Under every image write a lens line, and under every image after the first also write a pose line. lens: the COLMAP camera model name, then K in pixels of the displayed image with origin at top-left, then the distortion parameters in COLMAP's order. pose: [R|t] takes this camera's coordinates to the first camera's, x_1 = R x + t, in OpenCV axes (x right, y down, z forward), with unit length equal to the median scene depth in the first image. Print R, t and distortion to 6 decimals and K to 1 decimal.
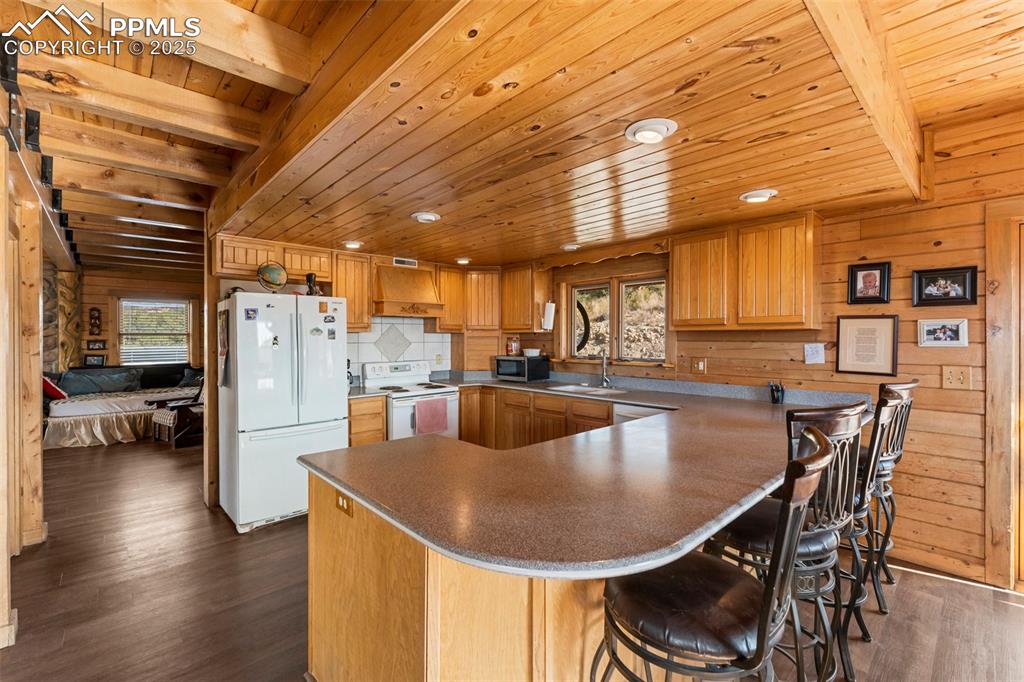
lens RADIAL K [[438.2, 0, 516.0], [0, 438.2, 338.3], [0, 0, 1]] dist [0.003374, 0.000411]
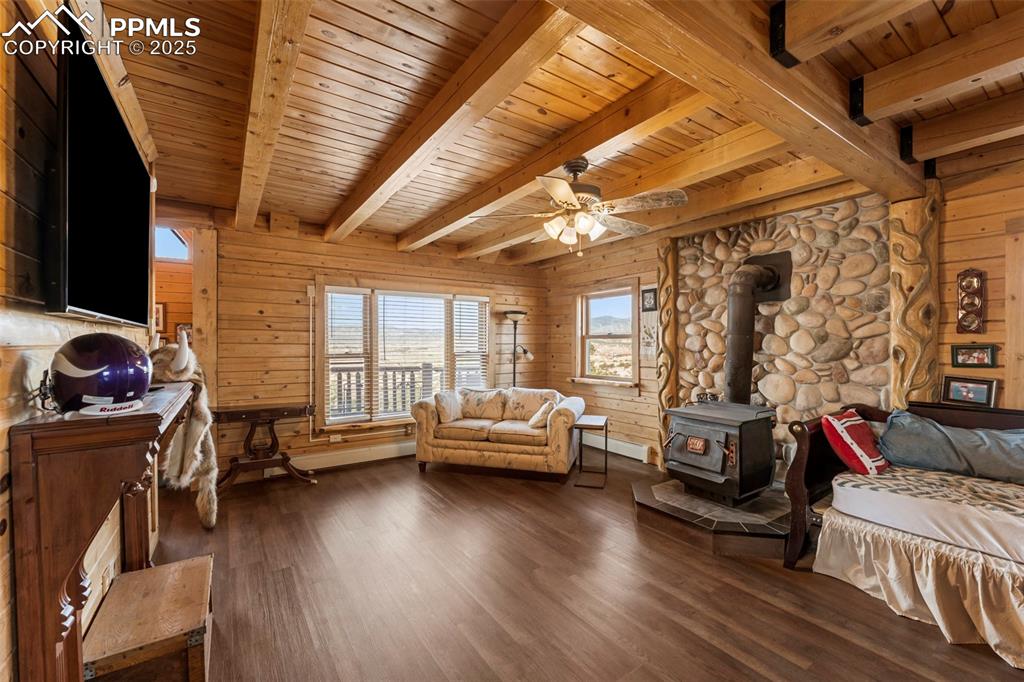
lens RADIAL K [[409.7, 0, 517.6], [0, 409.7, 345.3], [0, 0, 1]] dist [-0.001377, -0.000110]
pose [[-0.174699, 0.008321, -0.984587, -0.511007], [-0.001047, 0.999962, 0.008636, 0.002222], [0.984621, 0.002540, -0.174683, 0.665976]]
